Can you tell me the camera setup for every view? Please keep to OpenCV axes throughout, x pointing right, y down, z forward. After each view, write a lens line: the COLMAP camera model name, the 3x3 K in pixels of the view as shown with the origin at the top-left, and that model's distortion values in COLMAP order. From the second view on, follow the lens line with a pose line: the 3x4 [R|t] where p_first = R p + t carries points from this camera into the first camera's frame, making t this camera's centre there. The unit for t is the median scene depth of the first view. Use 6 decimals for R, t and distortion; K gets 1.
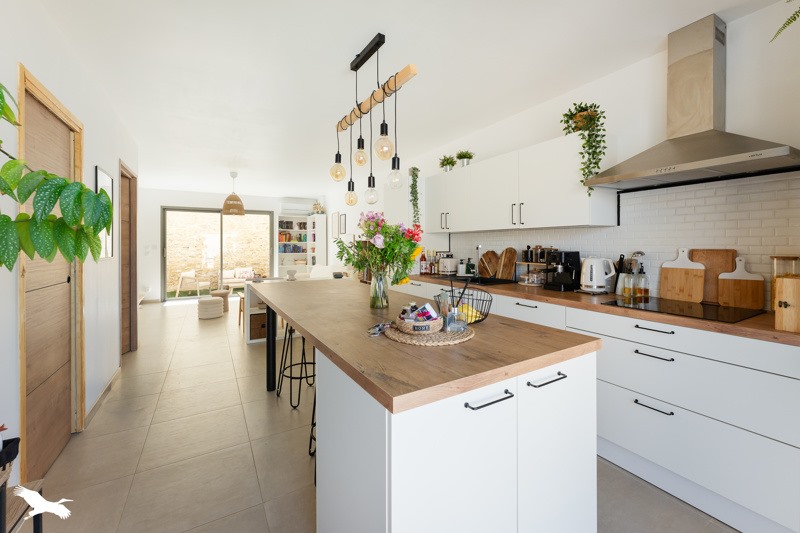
lens RADIAL K [[319.8, 0, 394.2], [0, 319.8, 245.7], [0, 0, 1]] dist [-0.000329, -0.000010]
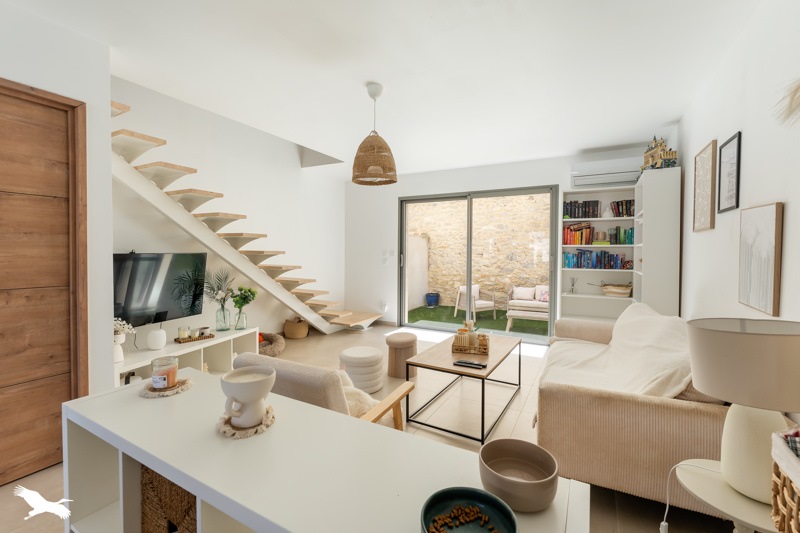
lens RADIAL K [[339.6, 0, 396.9], [0, 339.6, 261.6], [0, 0, 1]] dist [0.000626, -0.000203]
pose [[0.522594, 0.031054, -0.852016, -0.047759], [-0.009745, 0.999489, 0.030452, 0.000329], [0.852526, -0.007611, 0.522629, 0.496122]]
